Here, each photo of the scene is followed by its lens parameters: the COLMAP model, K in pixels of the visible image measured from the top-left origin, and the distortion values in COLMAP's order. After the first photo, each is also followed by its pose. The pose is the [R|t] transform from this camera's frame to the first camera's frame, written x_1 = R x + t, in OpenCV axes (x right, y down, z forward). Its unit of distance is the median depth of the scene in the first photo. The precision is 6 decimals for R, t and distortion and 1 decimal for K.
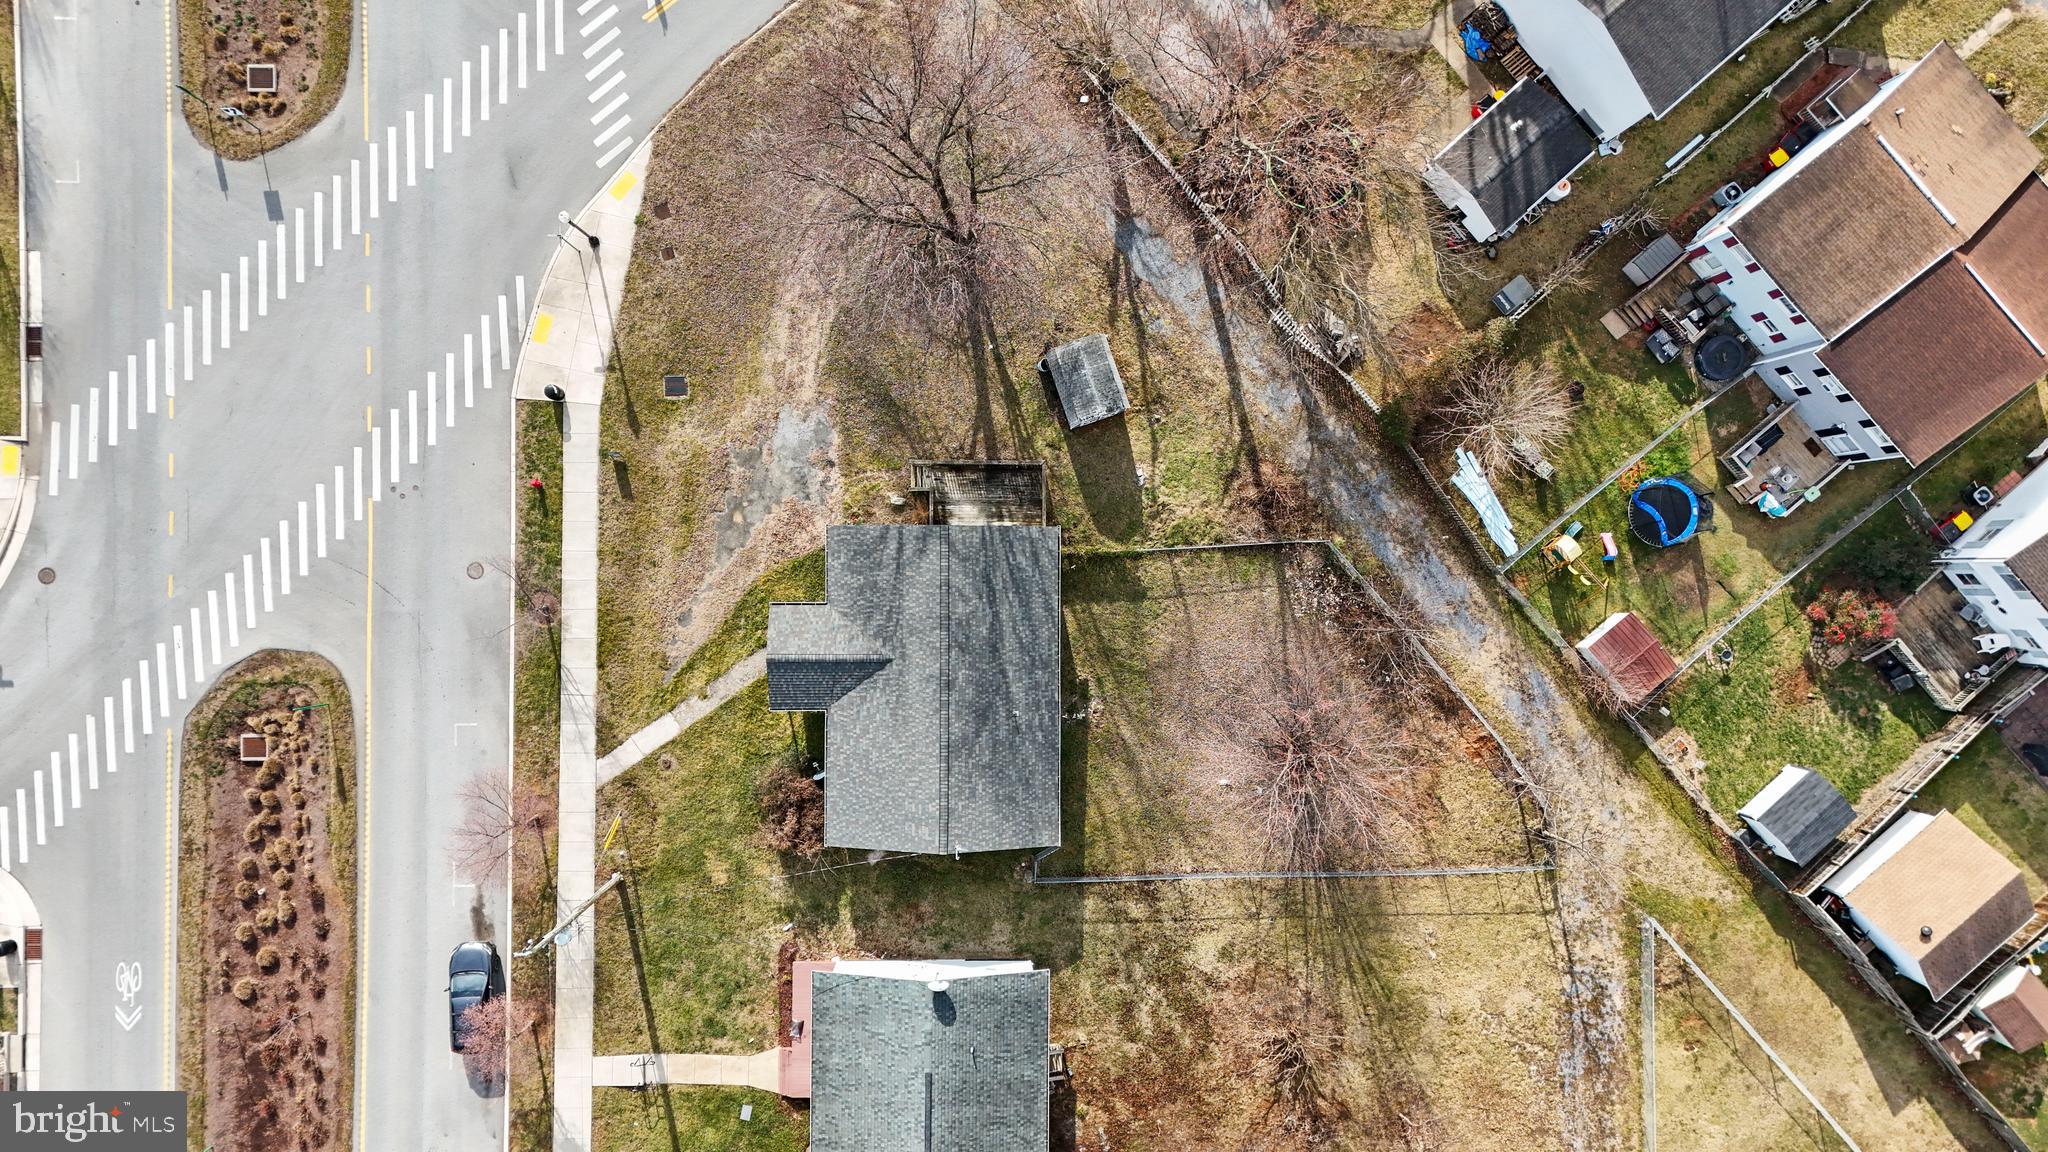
lens RADIAL K [[1495.3, 0, 1024.0], [0, 1495.3, 576.0], [0, 0, 1]] dist [0.085744, -0.079268]
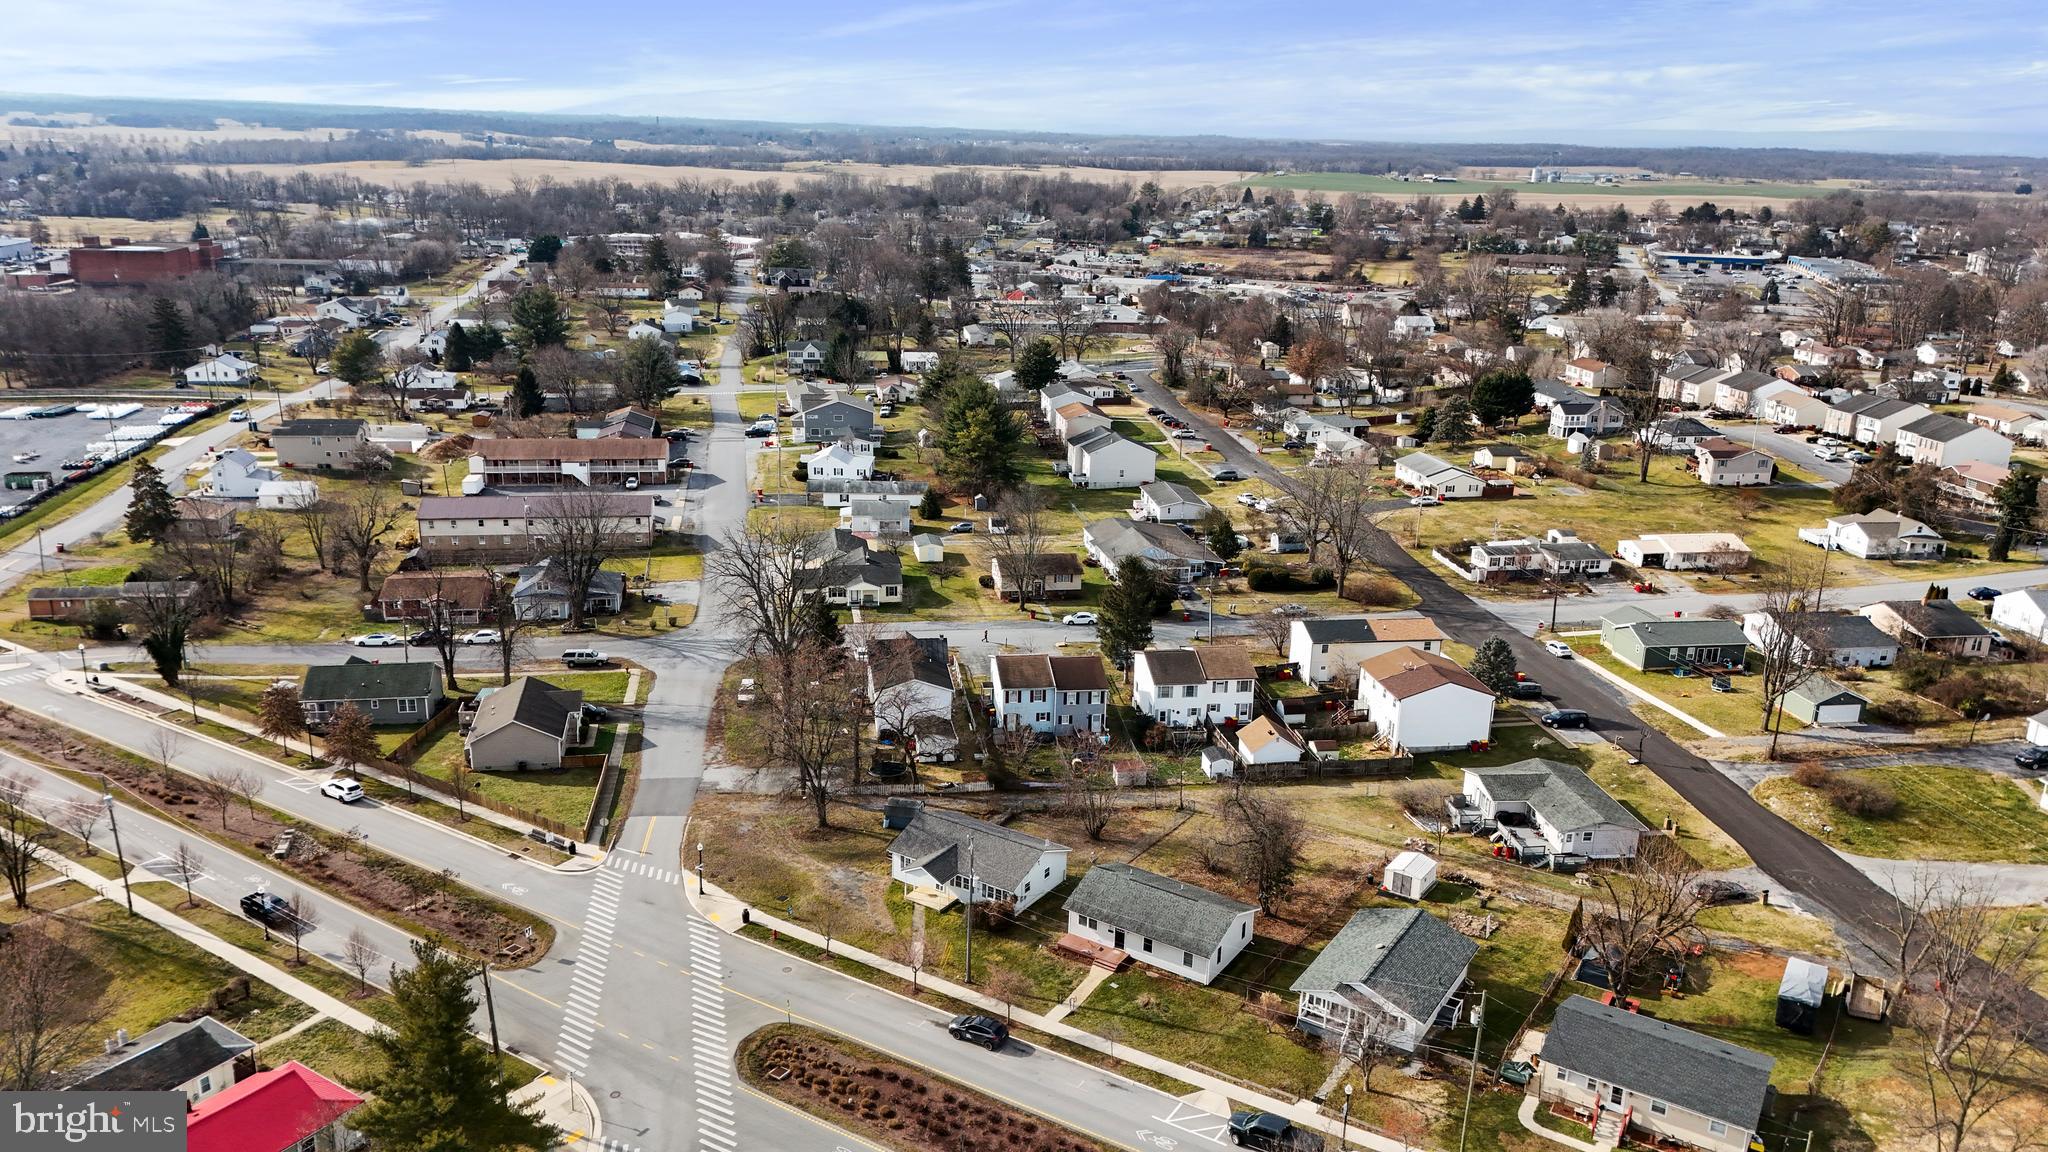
lens RADIAL K [[1488.0, 0, 1024.0], [0, 1488.0, 576.0], [0, 0, 1]] dist [0.087315, -0.113746]
pose [[0.535961, -0.247565, 0.807129, -1.561600], [0.844202, 0.166493, -0.509512, 1.090046], [-0.008244, 0.954459, 0.298228, -0.007712]]
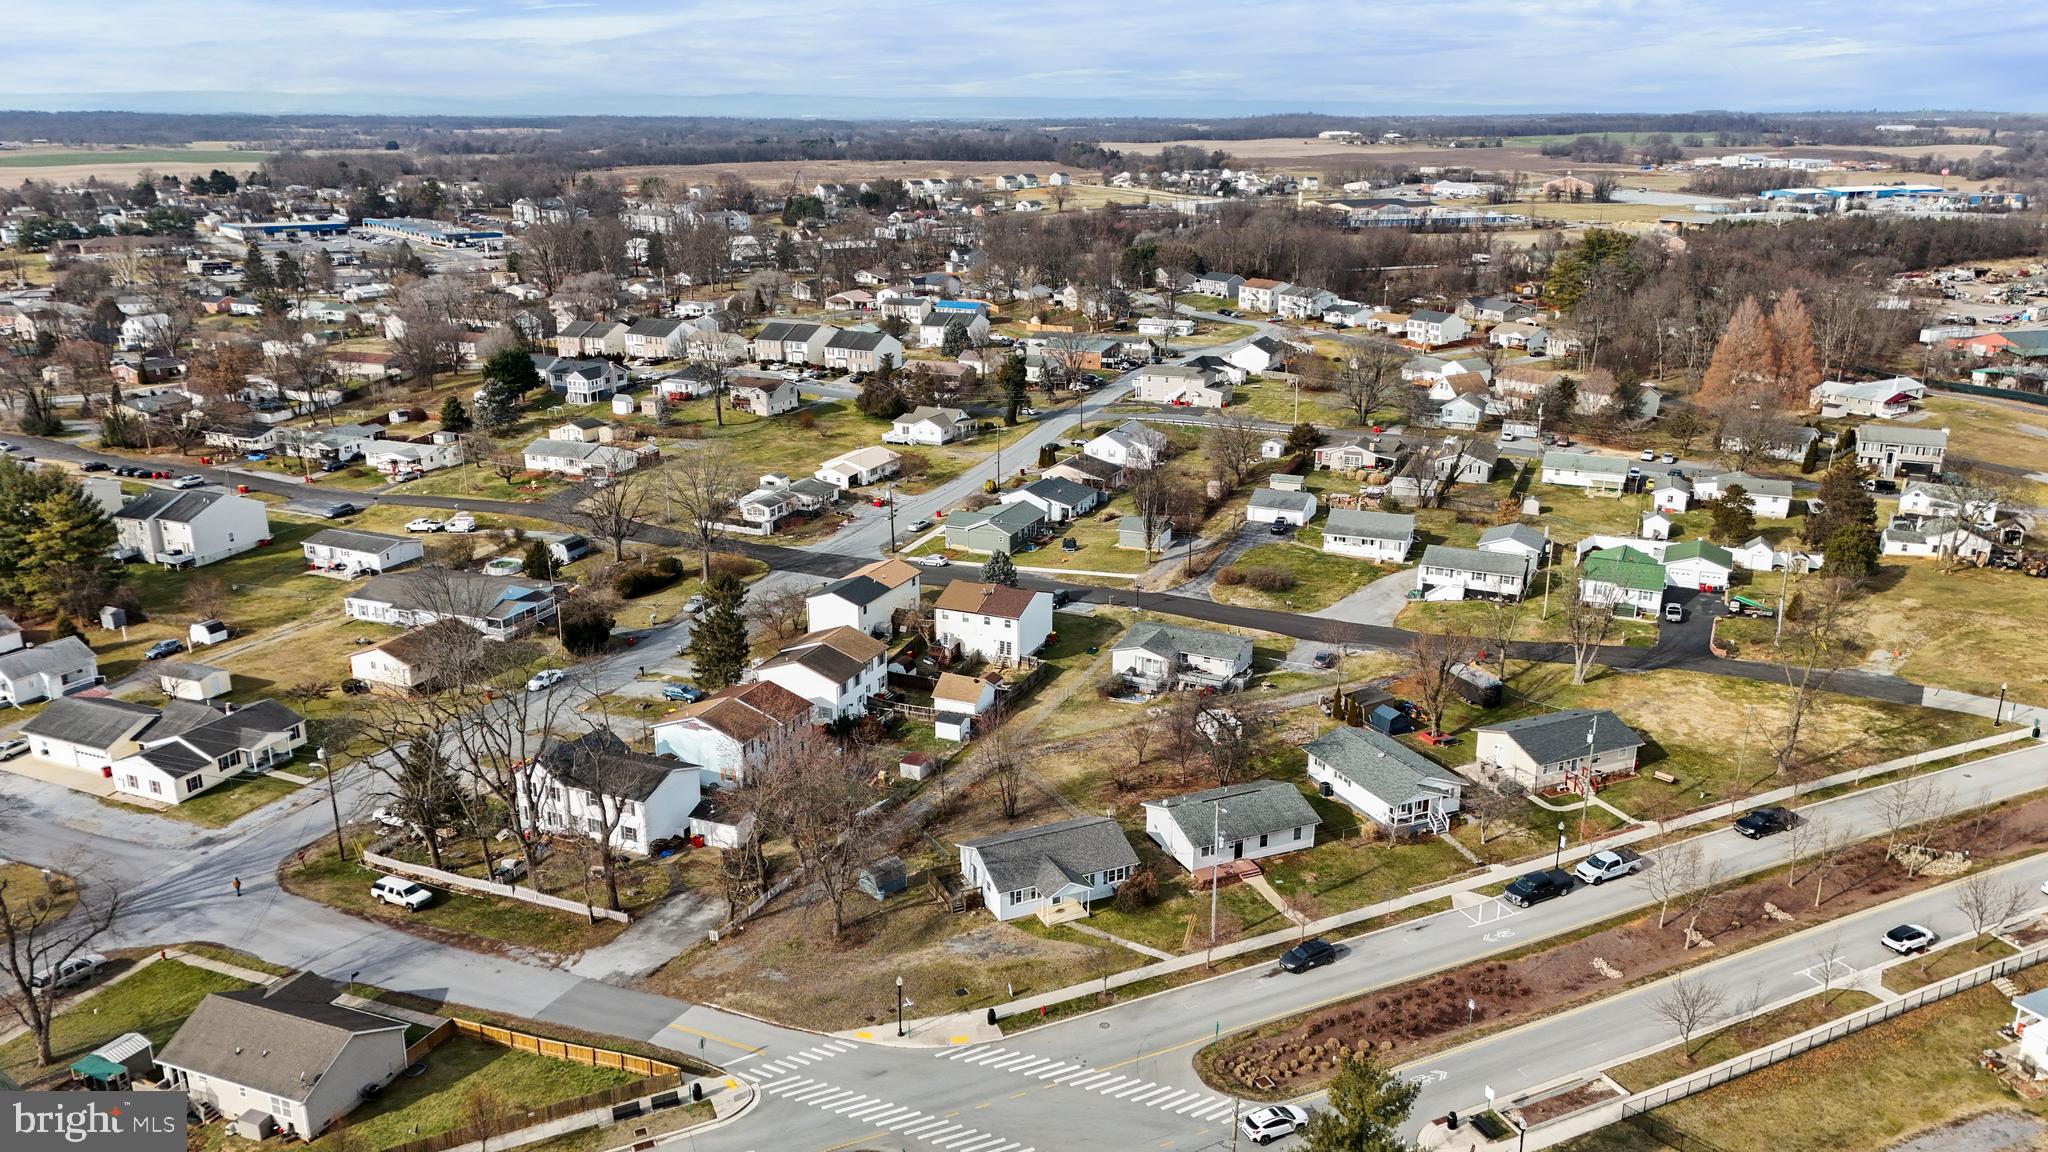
lens RADIAL K [[1487.3, 0, 1024.0], [0, 1487.3, 576.0], [0, 0, 1]] dist [0.093485, -0.106236]
pose [[-0.412878, -0.287459, 0.864233, -1.647818], [0.910786, -0.129566, 0.392022, -0.688168], [-0.000715, 0.948989, 0.315309, -0.024330]]
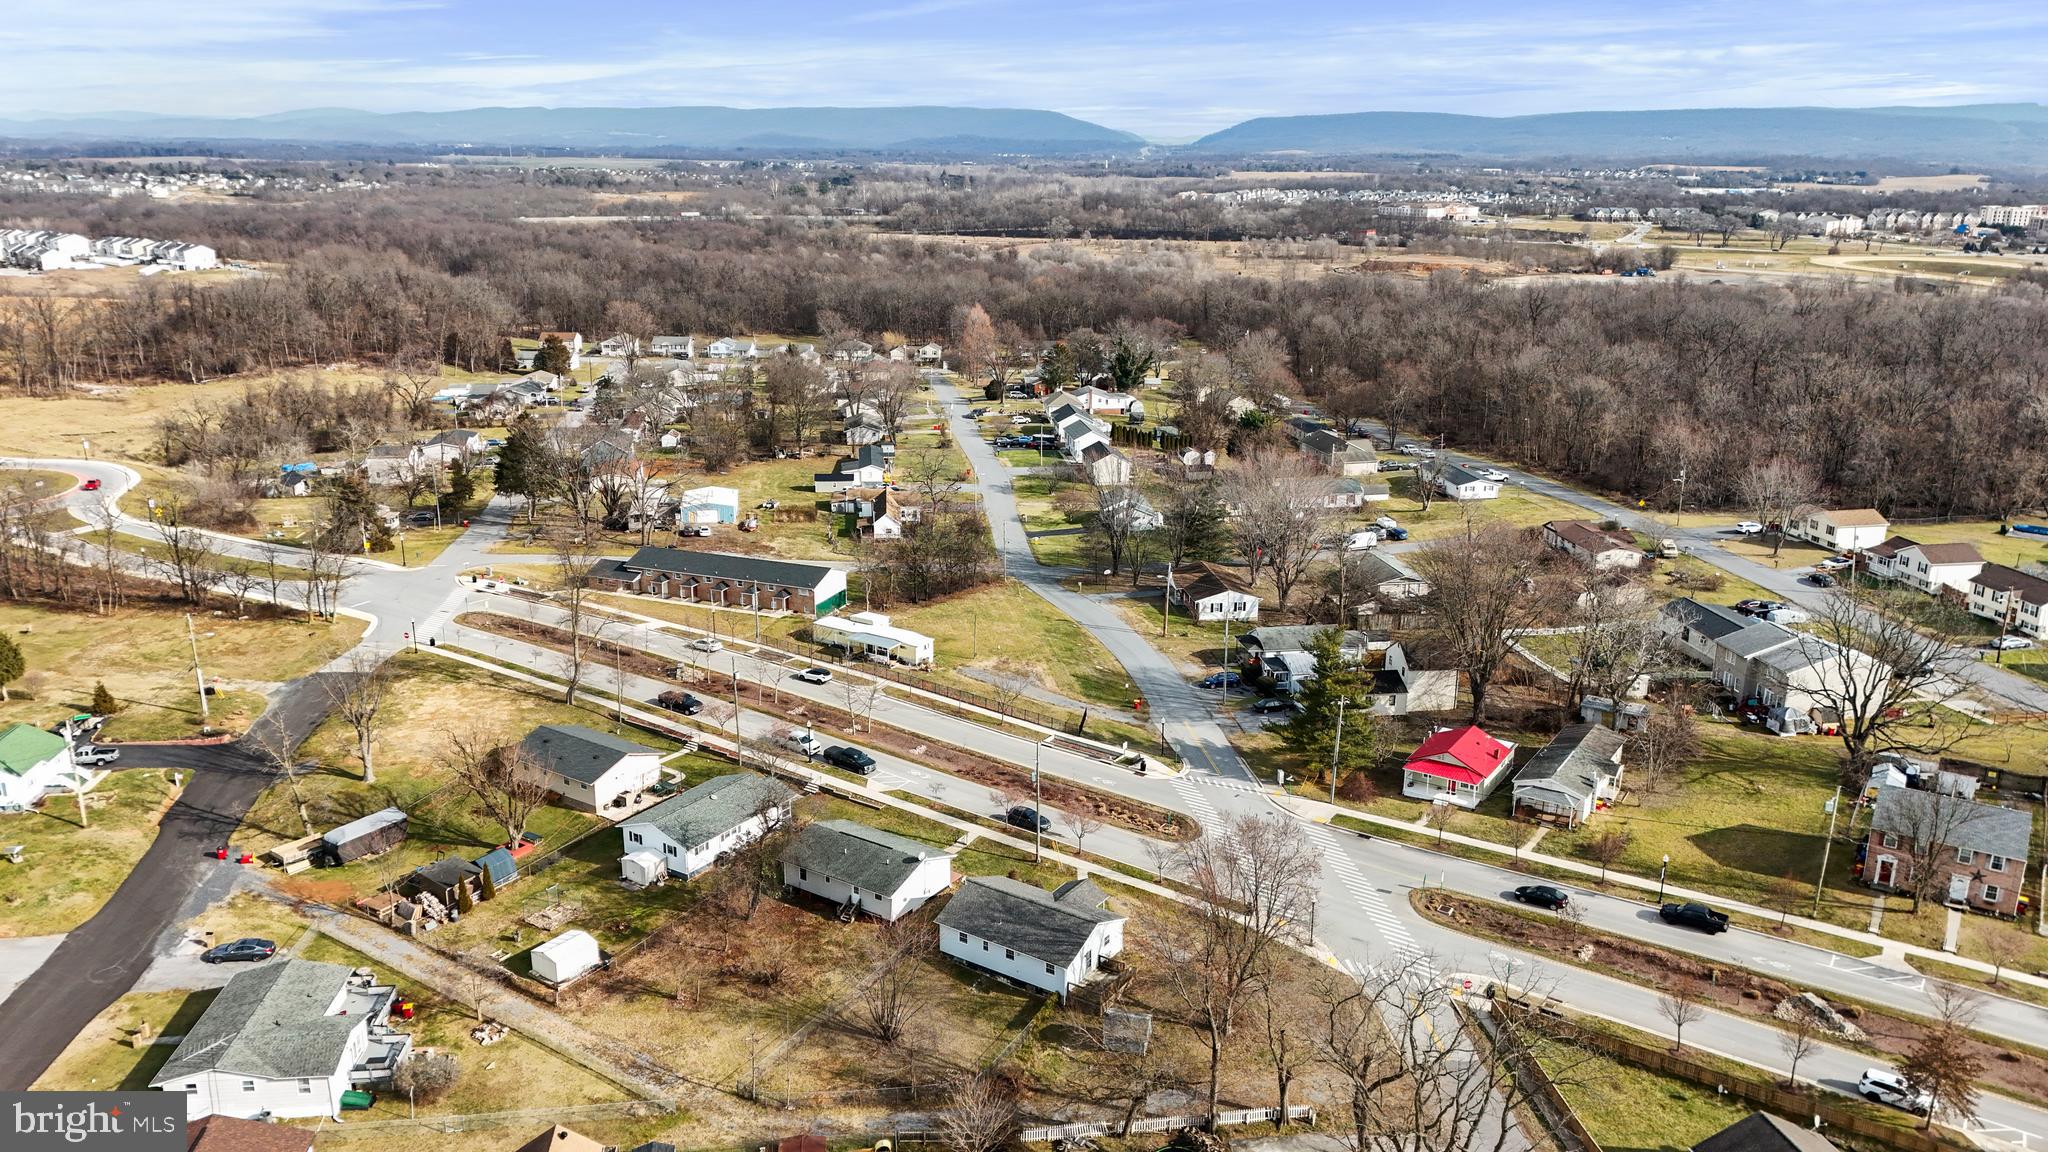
lens RADIAL K [[1487.3, 0, 1024.0], [0, 1487.3, 576.0], [0, 0, 1]] dist [0.093485, -0.106236]
pose [[-0.553363, 0.214783, -0.804772, 1.412472], [-0.832692, -0.166217, 0.528200, -0.868580], [-0.020318, 0.962414, 0.270827, 0.000775]]
